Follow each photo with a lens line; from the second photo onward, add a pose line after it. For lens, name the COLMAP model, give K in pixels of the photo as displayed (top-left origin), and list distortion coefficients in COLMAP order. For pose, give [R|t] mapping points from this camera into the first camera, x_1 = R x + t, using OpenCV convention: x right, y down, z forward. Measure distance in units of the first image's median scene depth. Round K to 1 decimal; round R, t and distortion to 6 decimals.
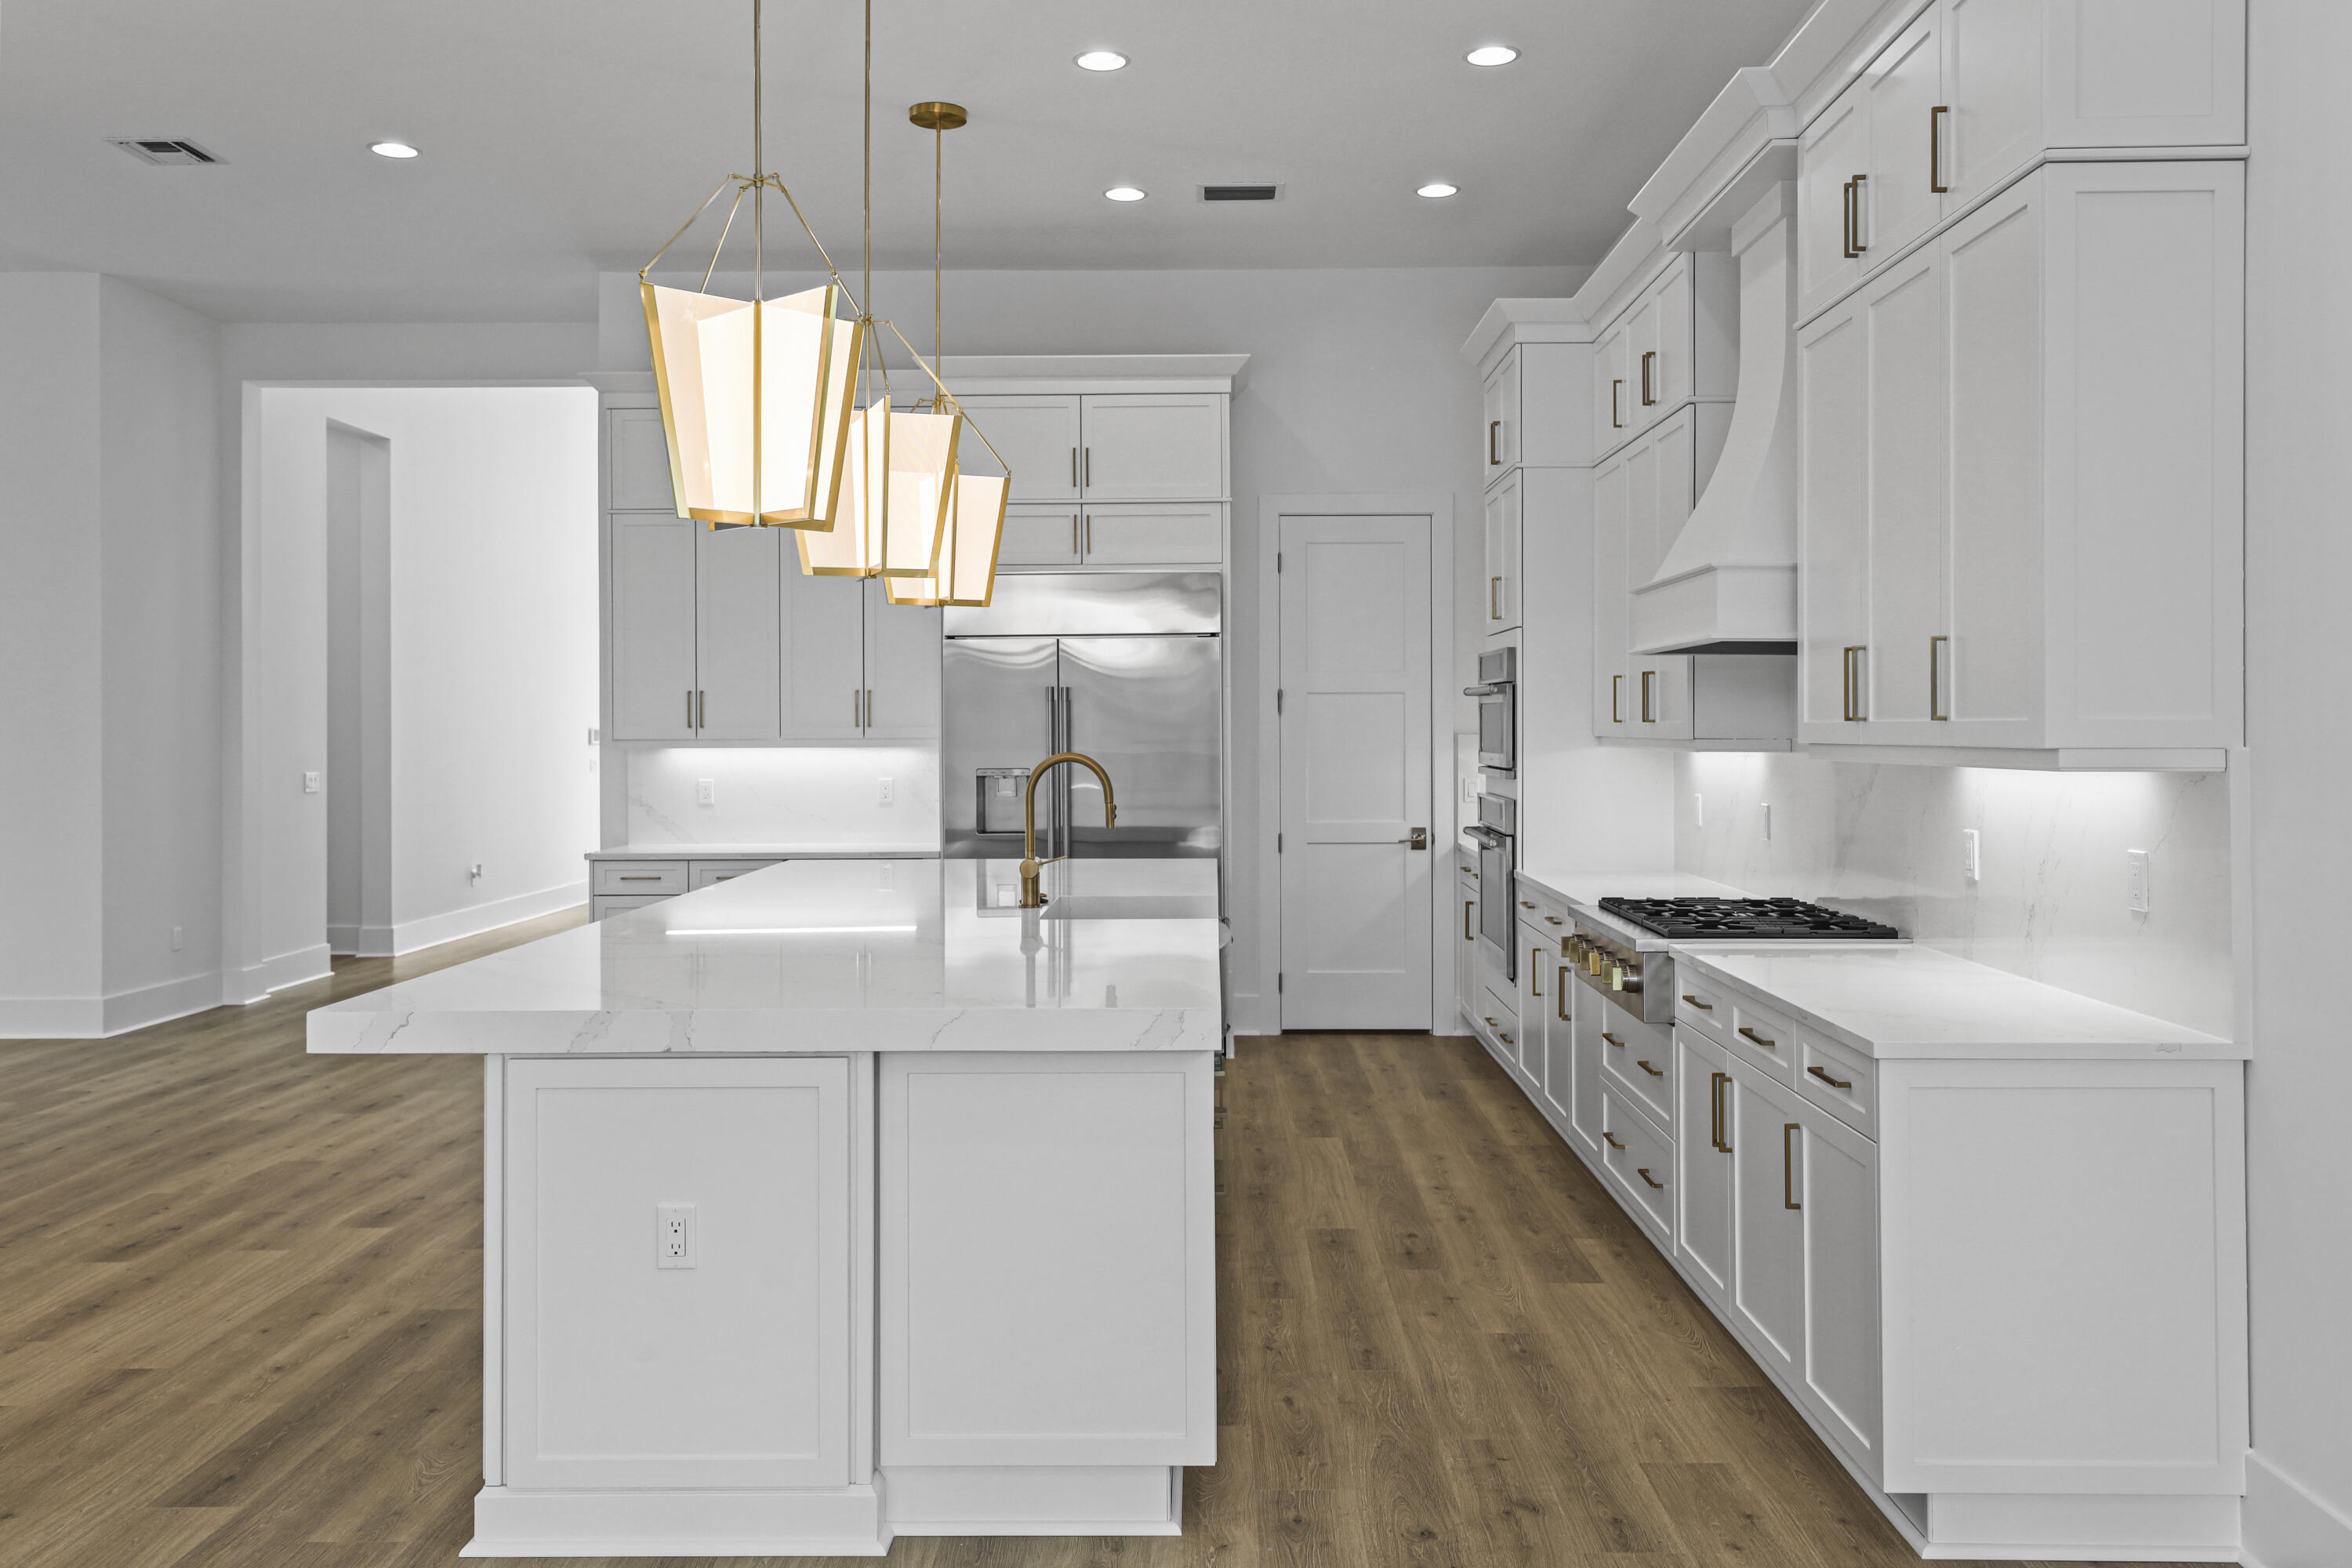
lens RADIAL K [[1901.9, 0, 1180.0], [0, 1901.9, 725.1], [0, 0, 1]] dist [0.022032, 0.006388]
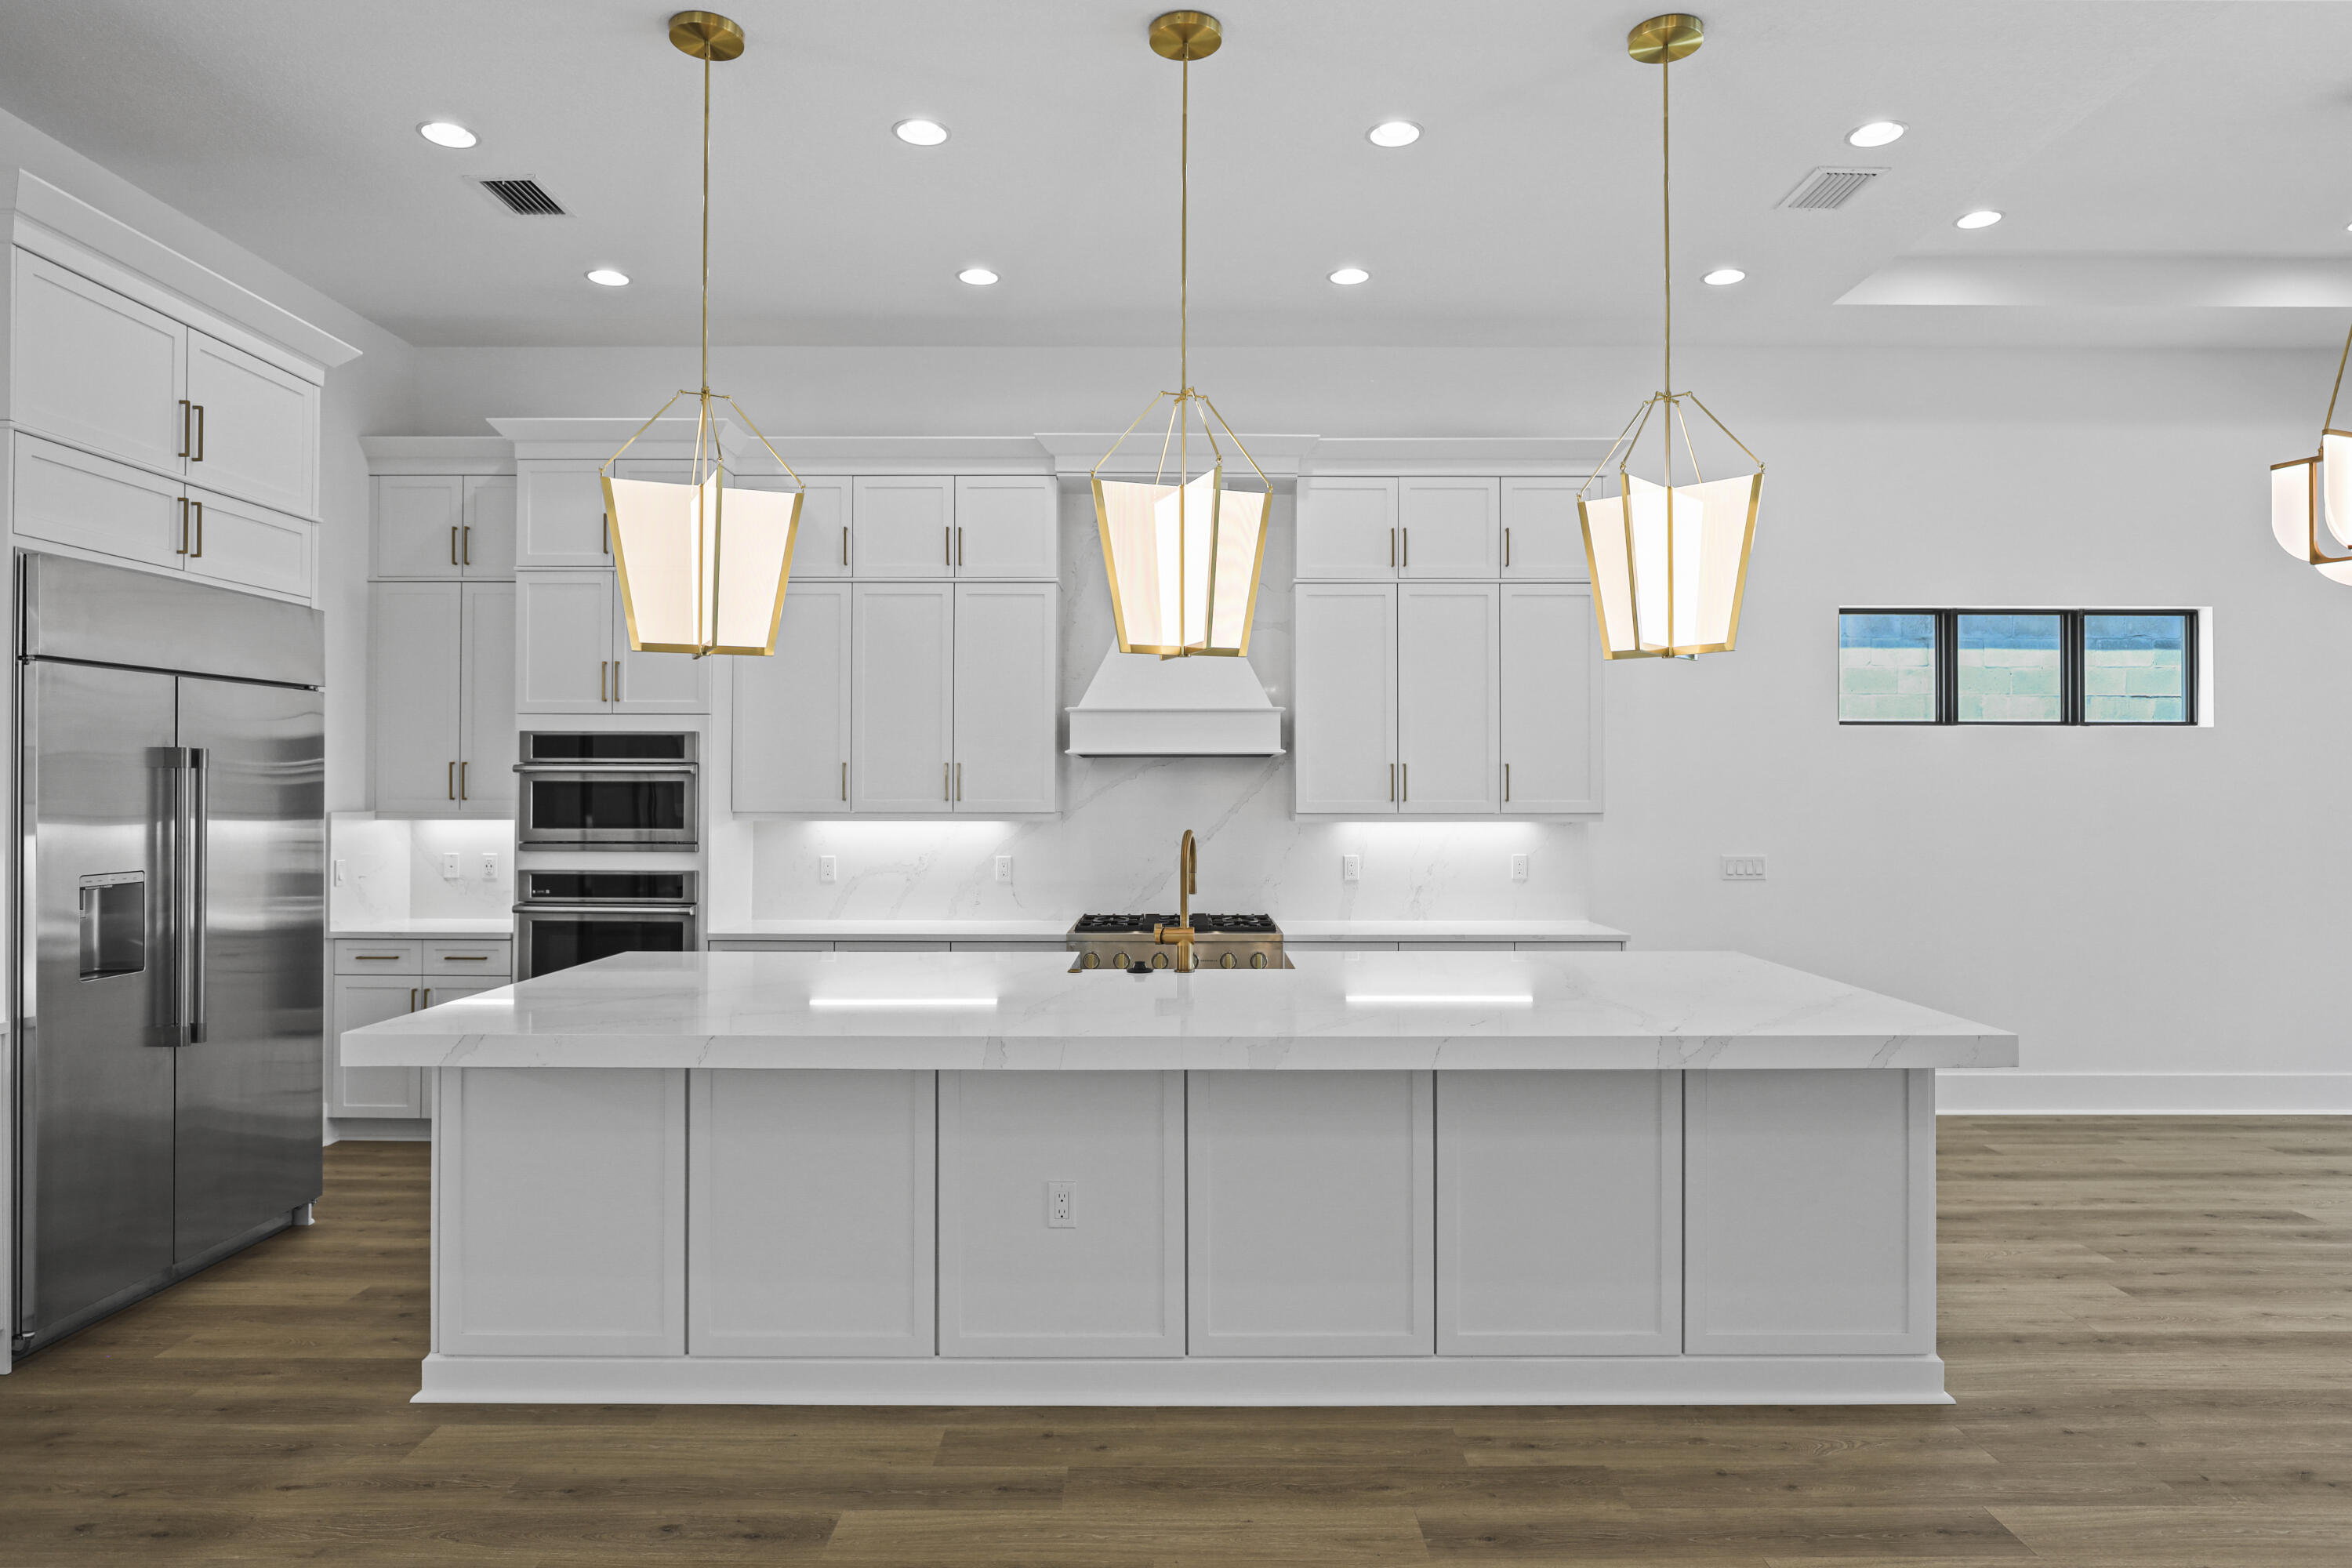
lens RADIAL K [[1387.3, 0, 1183.5], [0, 1387.3, 785.2], [0, 0, 1]] dist [-0.009659, 0.000692]
pose [[-0.022296, 0.006394, 0.999731, -1.011200], [-0.000090, 0.999980, -0.006398, -0.006046], [-0.999751, -0.000232, -0.022295, 1.169733]]
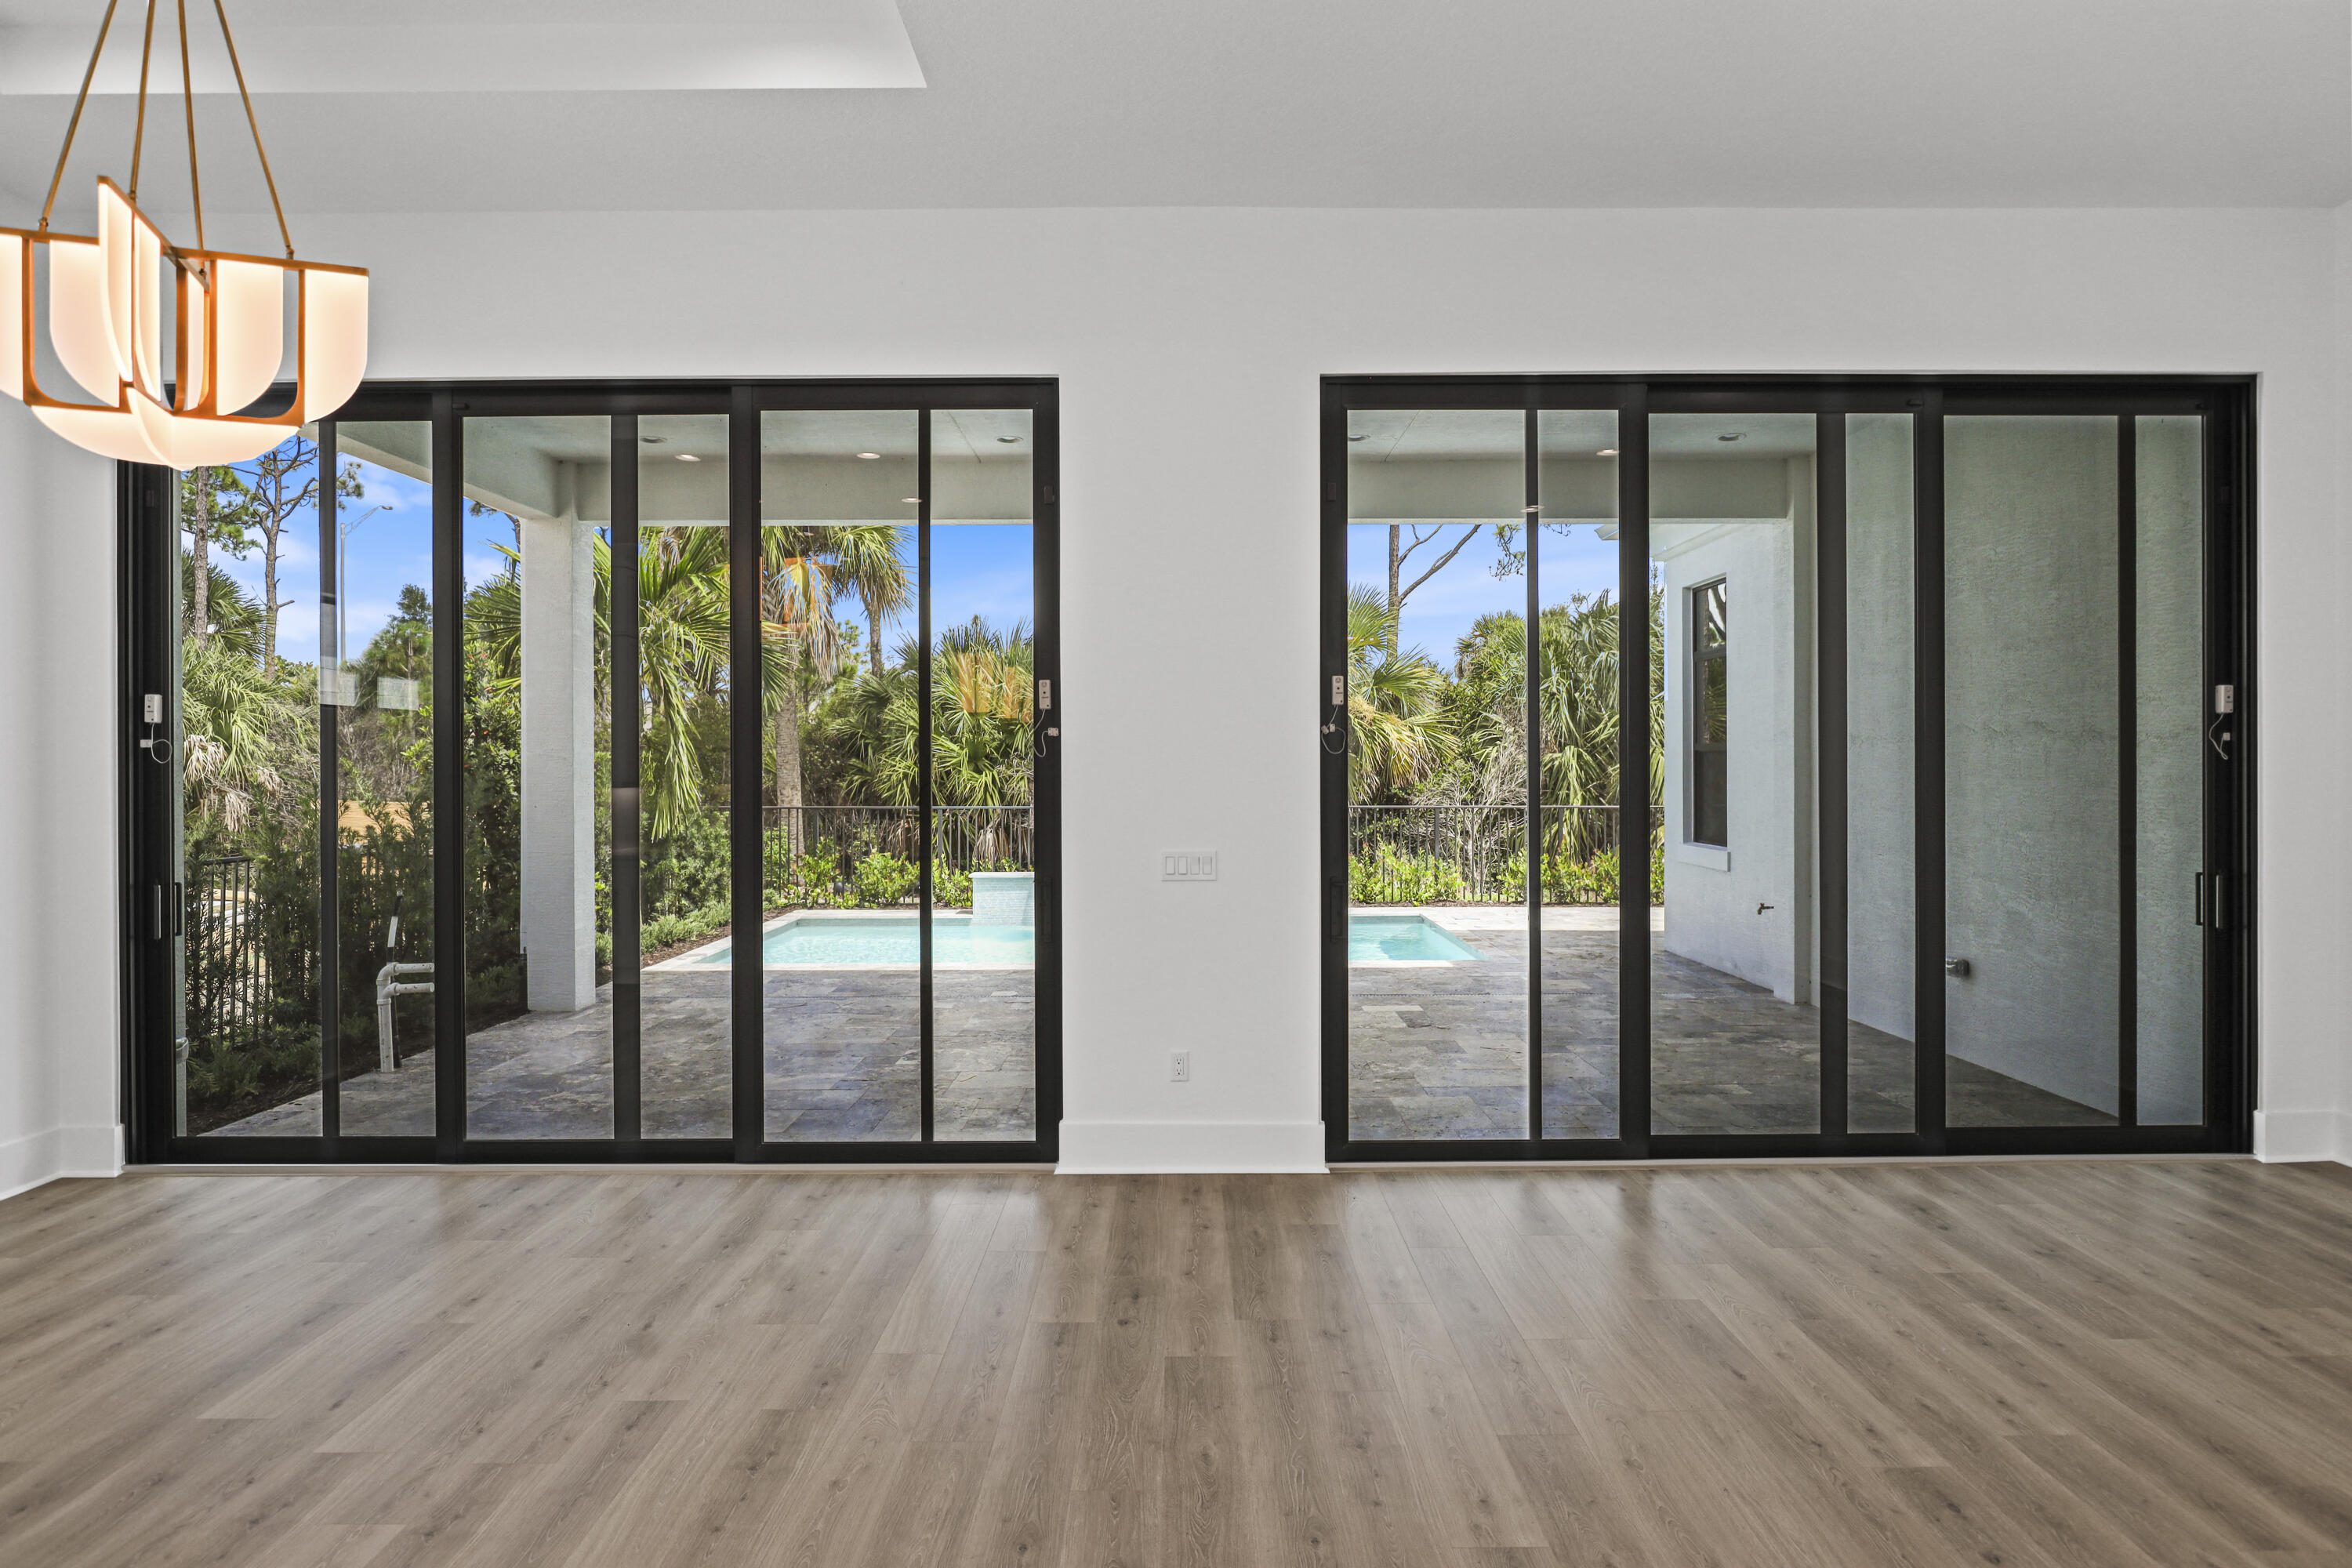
lens RADIAL K [[1346.5, 0, 1185.4], [0, 1346.5, 767.9], [0, 0, 1]] dist [-0.013382, 0.002372]
pose [[-0.999670, 0.007357, -0.024595, -0.515693], [0.007228, 0.999960, 0.005333, -0.010702], [0.024633, 0.005154, -0.999683, 0.927292]]
